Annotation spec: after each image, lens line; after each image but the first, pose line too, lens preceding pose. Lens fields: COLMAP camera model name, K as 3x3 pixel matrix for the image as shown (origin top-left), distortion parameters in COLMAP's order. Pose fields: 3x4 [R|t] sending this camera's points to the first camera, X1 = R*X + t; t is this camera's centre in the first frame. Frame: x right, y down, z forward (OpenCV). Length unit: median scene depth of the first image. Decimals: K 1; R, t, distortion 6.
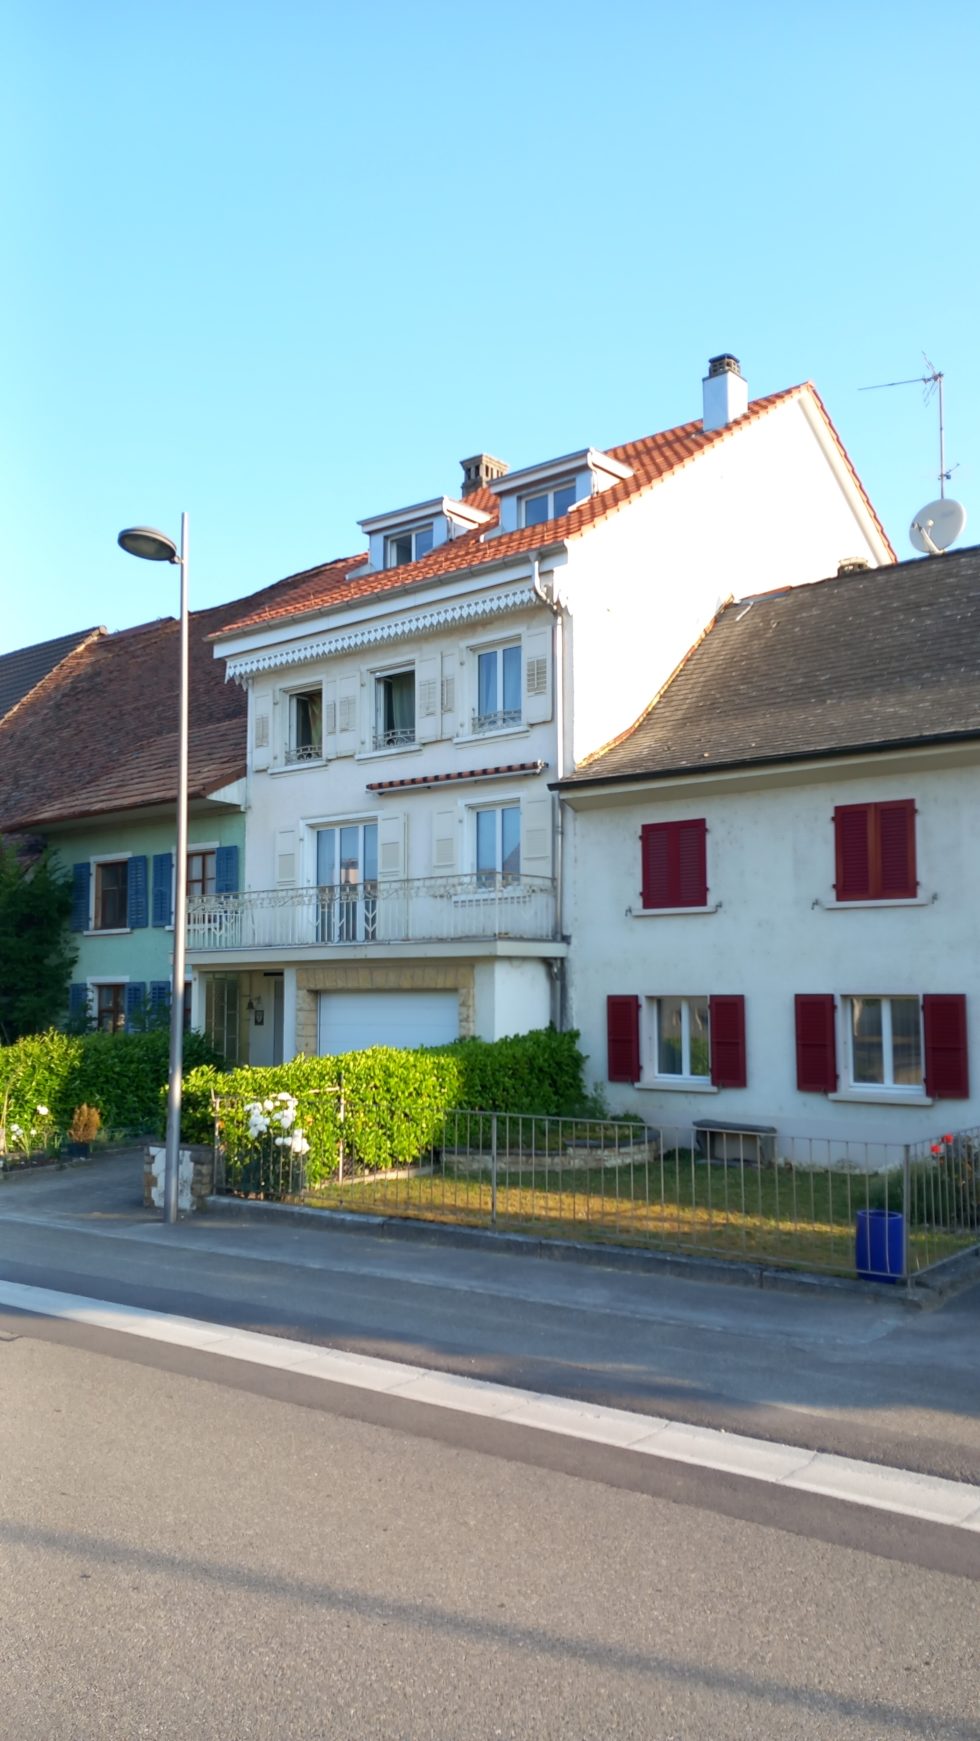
lens RADIAL K [[1481.4, 0, 494.0], [0, 1481.4, 751.2], [0, 0, 1]] dist [0.059814, -0.002748]
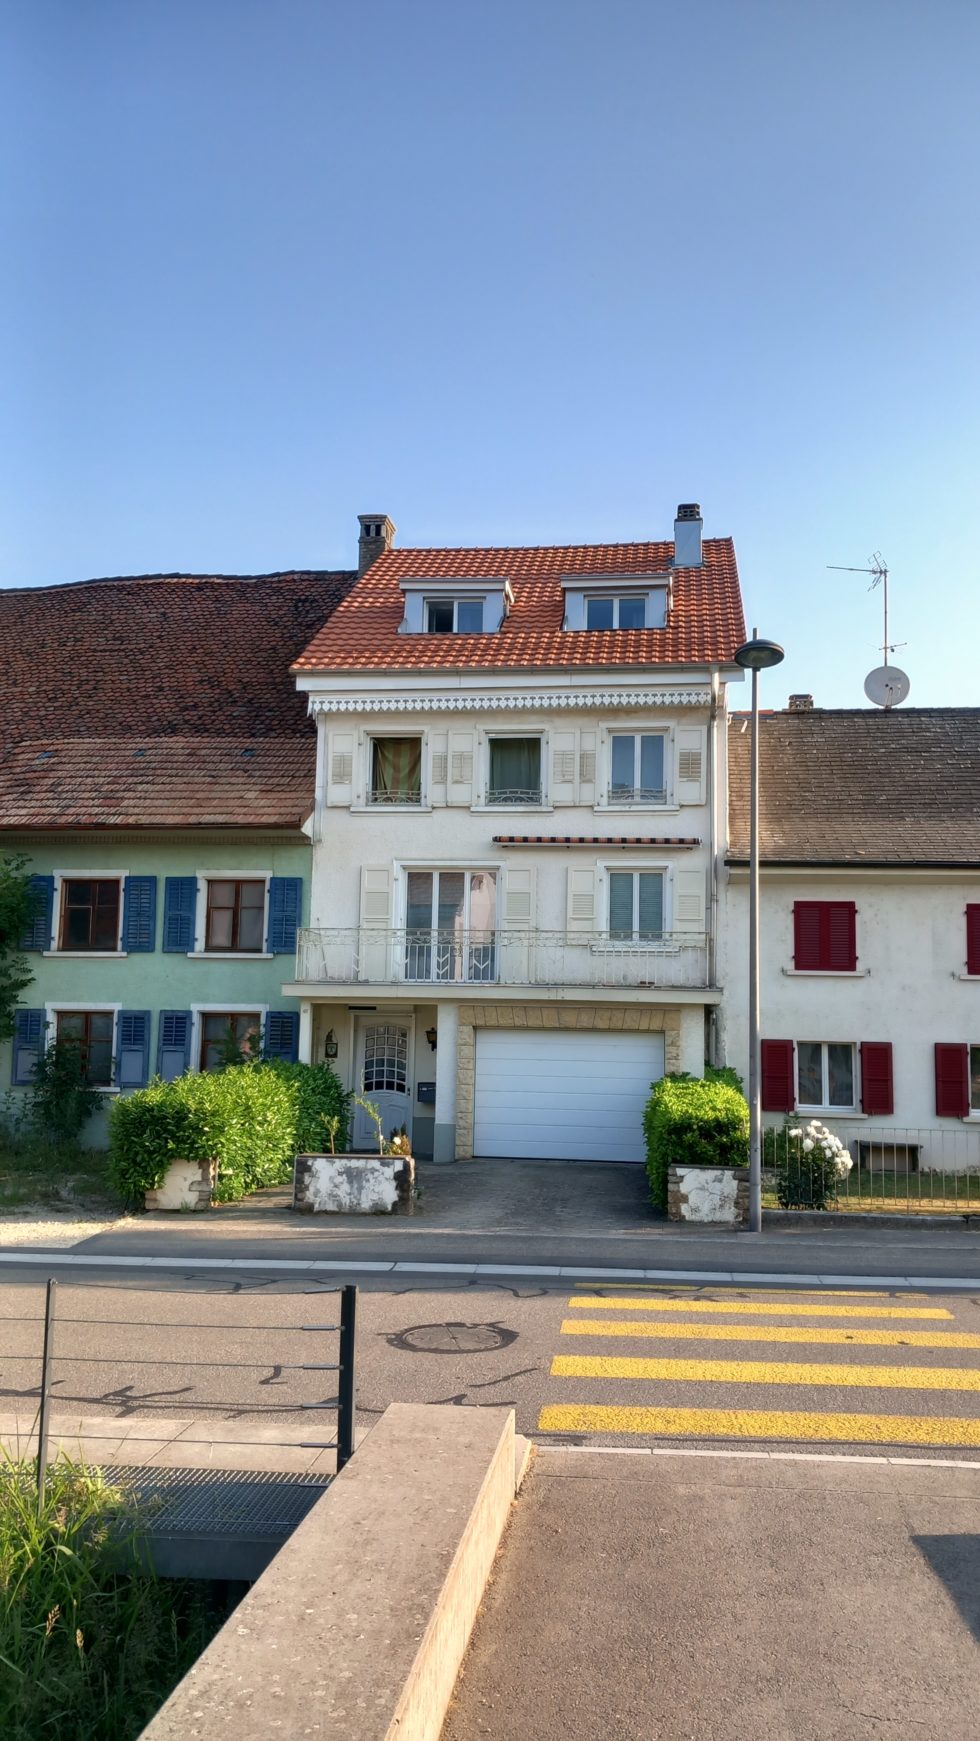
lens RADIAL K [[1481.4, 0, 494.0], [0, 1481.4, 751.2], [0, 0, 1]] dist [0.059814, -0.002748]
pose [[0.817204, 0.129635, 0.561580, -0.761982], [-0.117605, 0.991382, -0.057714, 0.024687], [-0.564222, -0.018880, 0.825407, 0.113299]]
